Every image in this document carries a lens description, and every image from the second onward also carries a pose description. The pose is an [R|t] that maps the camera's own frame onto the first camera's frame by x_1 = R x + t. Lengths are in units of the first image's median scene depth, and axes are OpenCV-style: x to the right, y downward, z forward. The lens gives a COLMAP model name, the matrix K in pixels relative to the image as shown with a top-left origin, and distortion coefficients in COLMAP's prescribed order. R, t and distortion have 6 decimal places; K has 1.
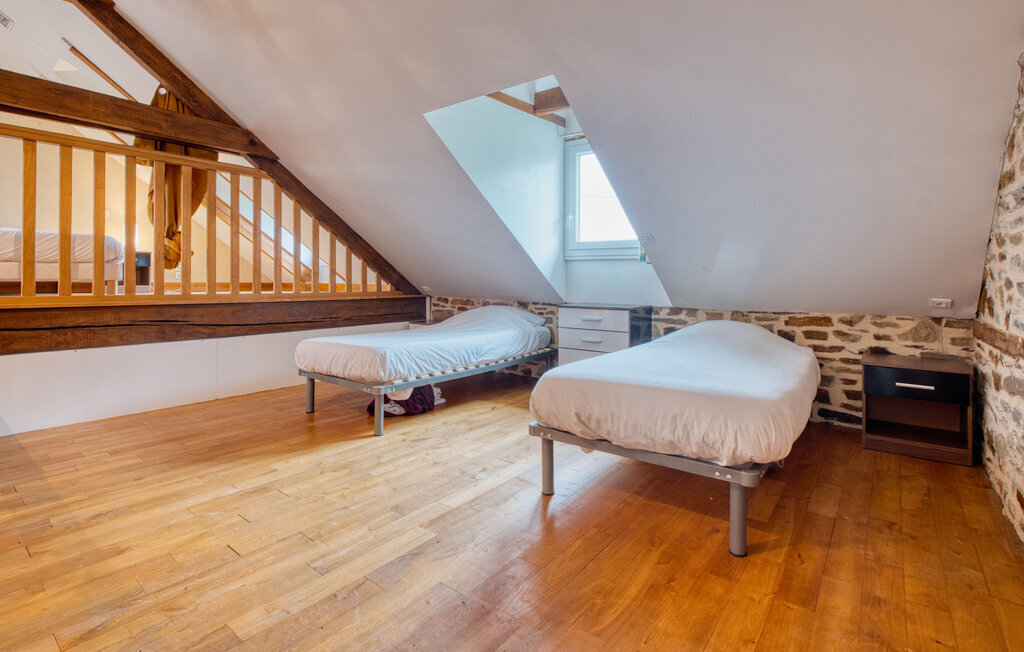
lens RADIAL K [[481.7, 0, 513.7], [0, 481.7, 284.0], [0, 0, 1]] dist [-0.021008, -0.000523]
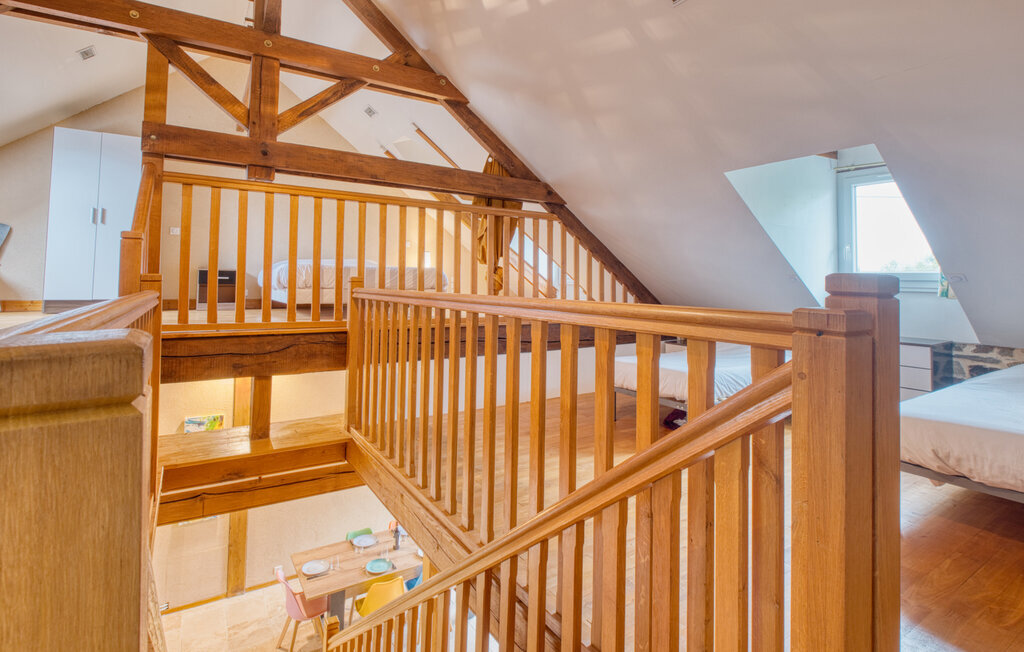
lens RADIAL K [[500.2, 0, 510.5], [0, 500.2, 262.7], [0, 0, 1]] dist [-0.023651, -0.000197]
pose [[0.938352, -0.007211, -0.345607, -0.212947], [-0.009454, 0.998873, -0.046509, -0.061034], [0.345553, 0.046909, 0.937226, -0.247644]]
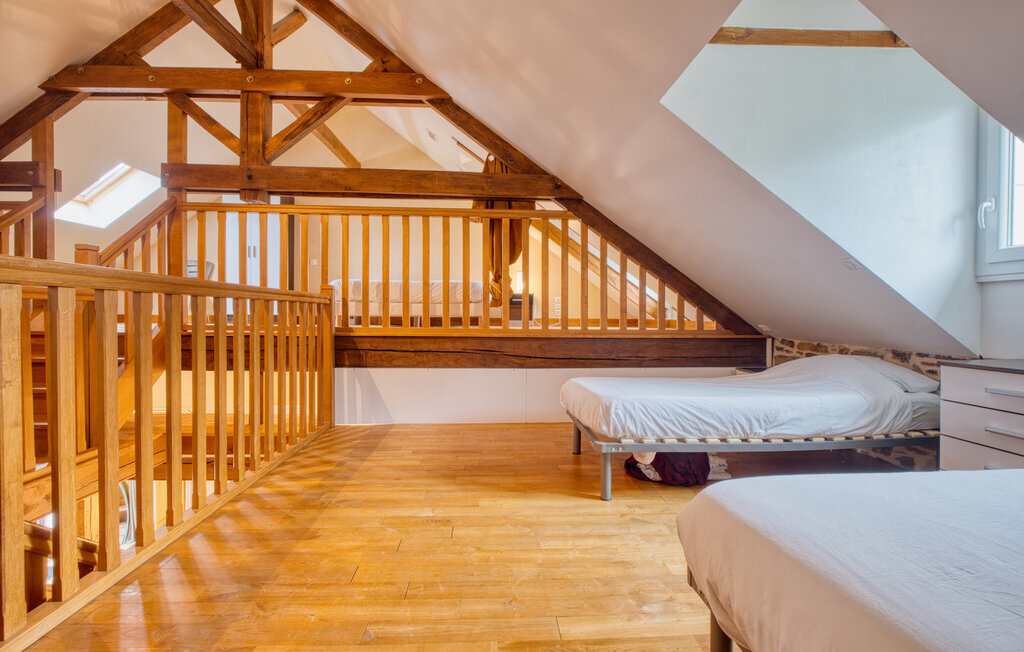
lens RADIAL K [[463.1, 0, 512.0], [0, 463.1, 326.0], [0, 0, 1]] dist [-0.016341, -0.000379]
pose [[0.652066, 0.016918, -0.757974, 0.180693], [-0.008144, 0.999850, 0.015310, -0.002126], [0.758119, -0.003810, 0.652105, 0.274802]]
